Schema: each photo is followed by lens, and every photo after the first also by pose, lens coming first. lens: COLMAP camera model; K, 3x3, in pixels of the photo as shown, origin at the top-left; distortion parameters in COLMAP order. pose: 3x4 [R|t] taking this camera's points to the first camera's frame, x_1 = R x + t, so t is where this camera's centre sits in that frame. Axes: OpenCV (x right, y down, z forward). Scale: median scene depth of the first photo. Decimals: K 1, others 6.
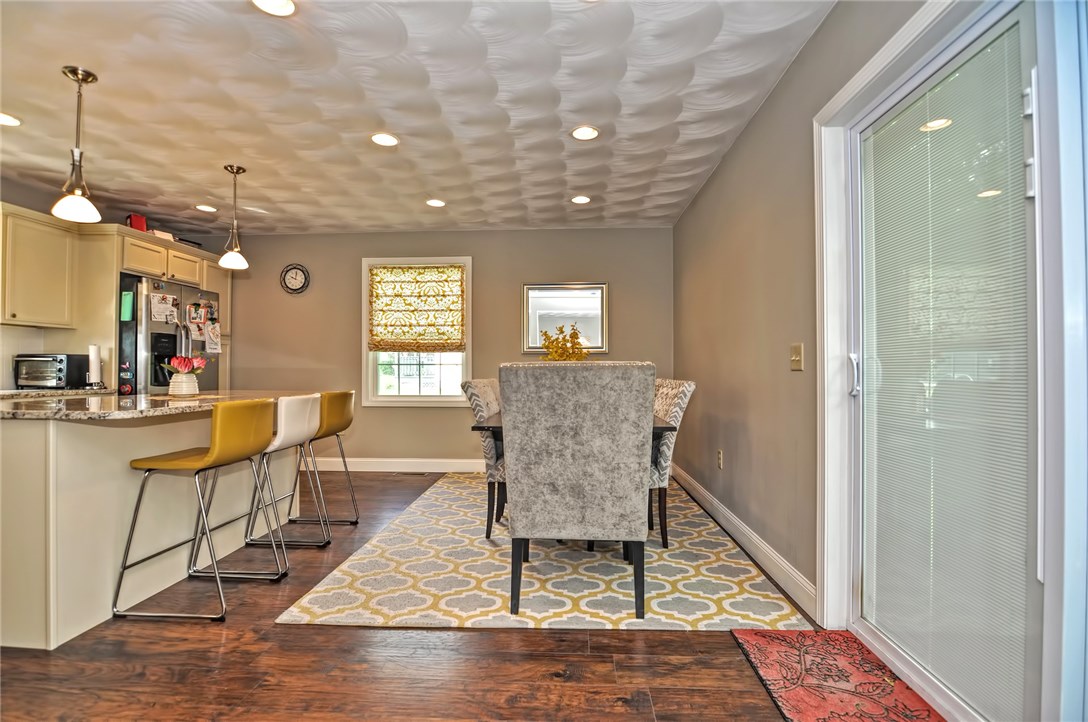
lens RADIAL K [[530.2, 0, 542.0], [0, 530.2, 361.5], [0, 0, 1]] dist [-0.013607, -0.002615]
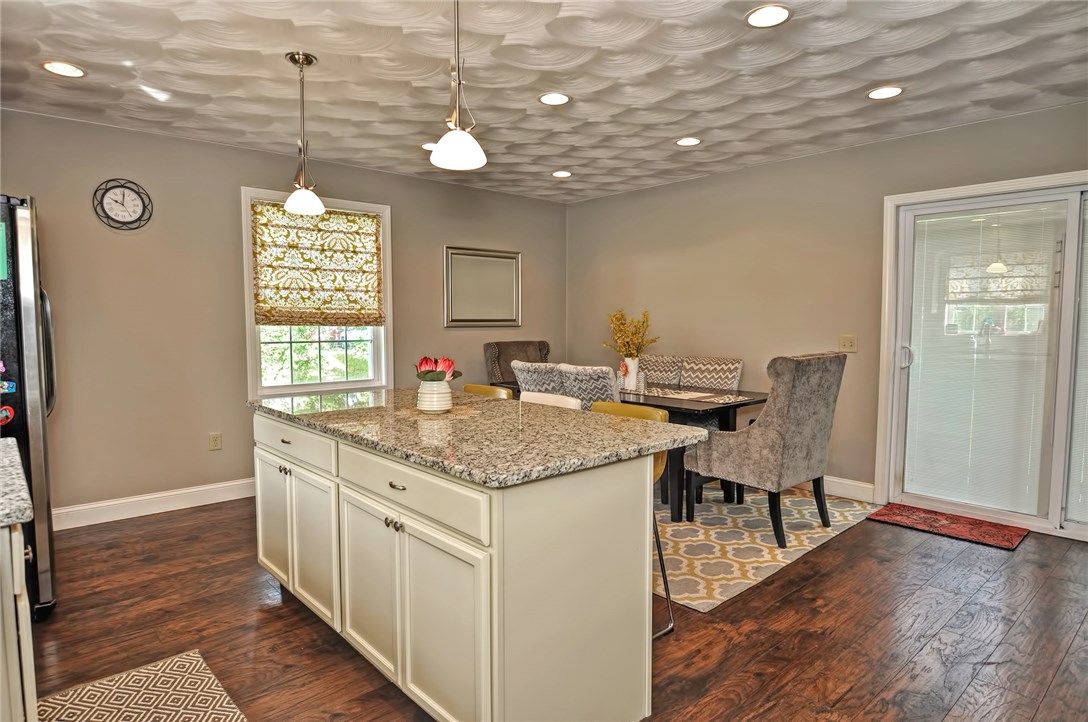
lens RADIAL K [[621.7, 0, 545.2], [0, 621.7, 363.5], [0, 0, 1]] dist [-0.016330, -0.001549]
pose [[0.703754, -0.049472, 0.708719, -0.638219], [-0.011595, 0.996640, 0.081084, -0.039030], [-0.710349, -0.065281, 0.700815, 0.157746]]
